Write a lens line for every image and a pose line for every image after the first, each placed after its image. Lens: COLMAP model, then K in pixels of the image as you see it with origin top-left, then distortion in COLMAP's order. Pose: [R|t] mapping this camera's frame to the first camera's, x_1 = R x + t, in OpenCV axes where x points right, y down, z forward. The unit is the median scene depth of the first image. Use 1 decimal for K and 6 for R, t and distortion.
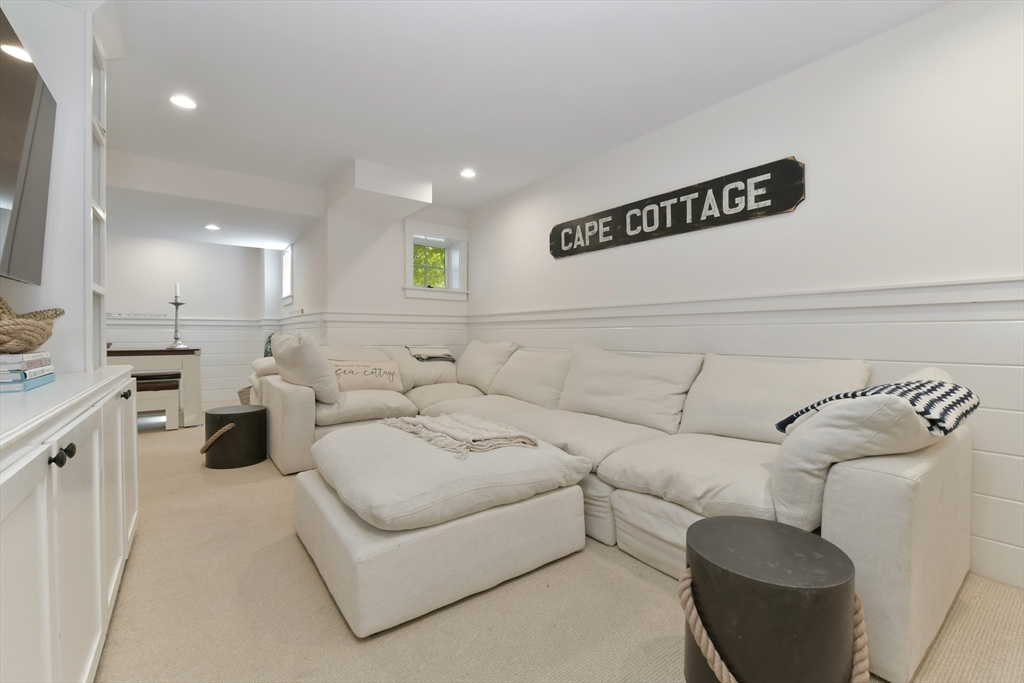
lens RADIAL K [[437.5, 0, 507.6], [0, 437.5, 337.9], [0, 0, 1]] dist [0.027561, -0.000499]
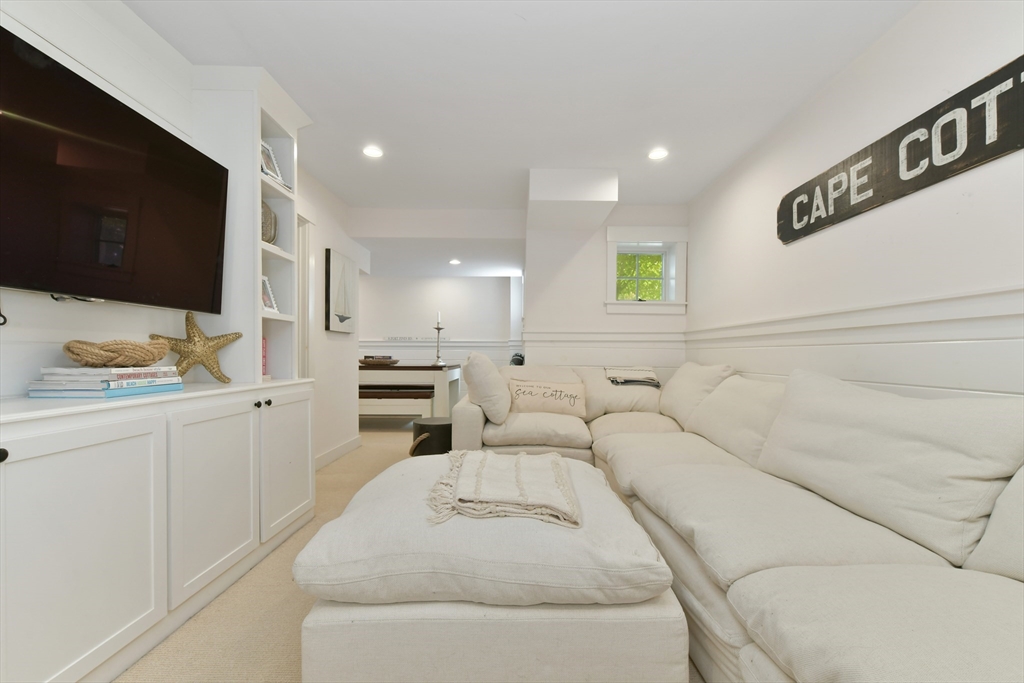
lens RADIAL K [[437.5, 0, 506.1], [0, 437.5, 357.3], [0, 0, 1]] dist [0.027561, -0.000499]
pose [[0.808232, 0.008015, -0.588810, 0.177776], [-0.009171, 0.999957, 0.001024, -0.001335], [0.588793, 0.004573, 0.808271, 0.200497]]
